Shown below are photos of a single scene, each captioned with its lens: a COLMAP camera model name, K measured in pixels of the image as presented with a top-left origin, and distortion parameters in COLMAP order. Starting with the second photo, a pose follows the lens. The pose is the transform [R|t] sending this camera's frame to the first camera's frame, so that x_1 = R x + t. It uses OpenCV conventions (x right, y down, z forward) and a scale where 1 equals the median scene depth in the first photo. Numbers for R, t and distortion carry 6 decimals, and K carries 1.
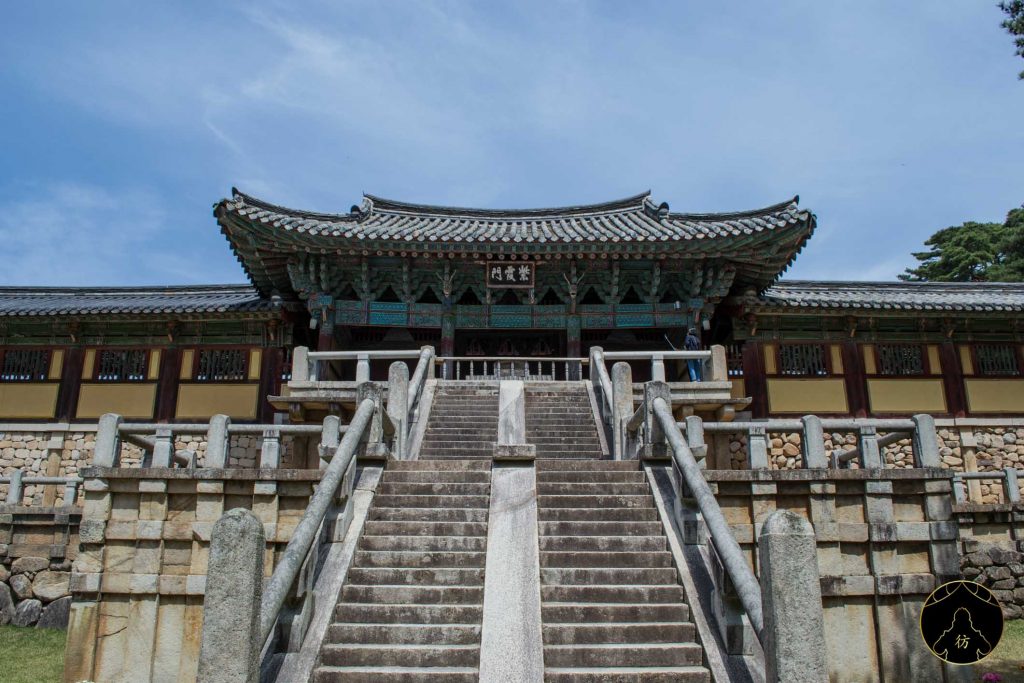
lens RADIAL K [[841.8, 0, 512.0], [0, 841.8, 341.5], [0, 0, 1]] dist [-0.079123, 0.008174]
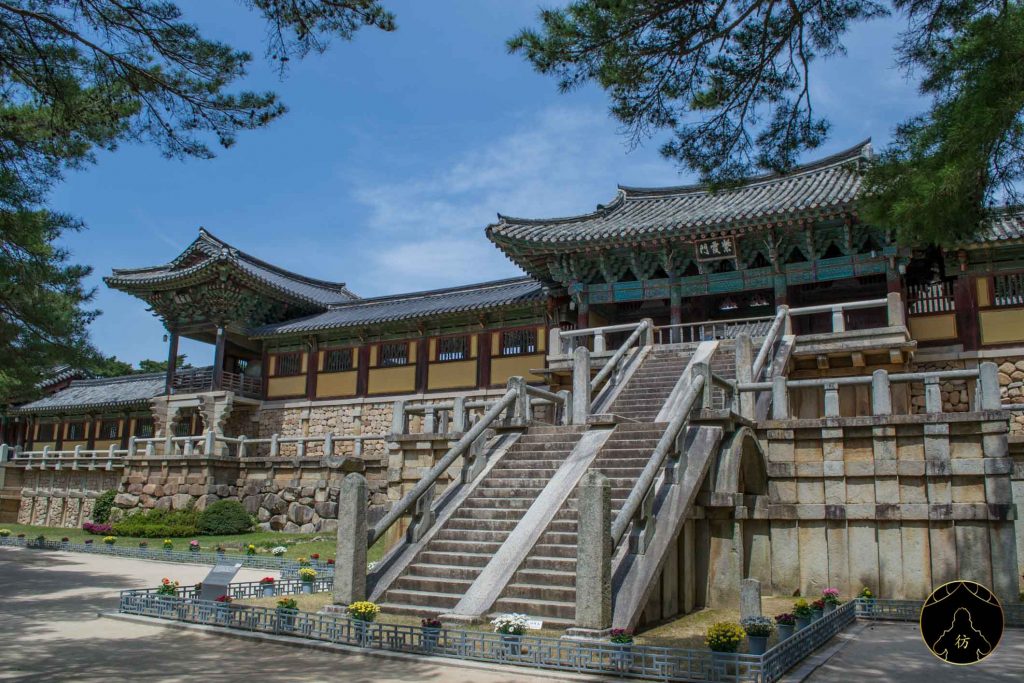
lens RADIAL K [[841.8, 0, 512.0], [0, 841.8, 341.5], [0, 0, 1]] dist [-0.079123, 0.008174]
pose [[0.869425, -0.083653, -0.486931, 0.497597], [0.129426, 0.989707, 0.061064, -0.094489], [0.476811, -0.116113, 0.871303, -0.283289]]
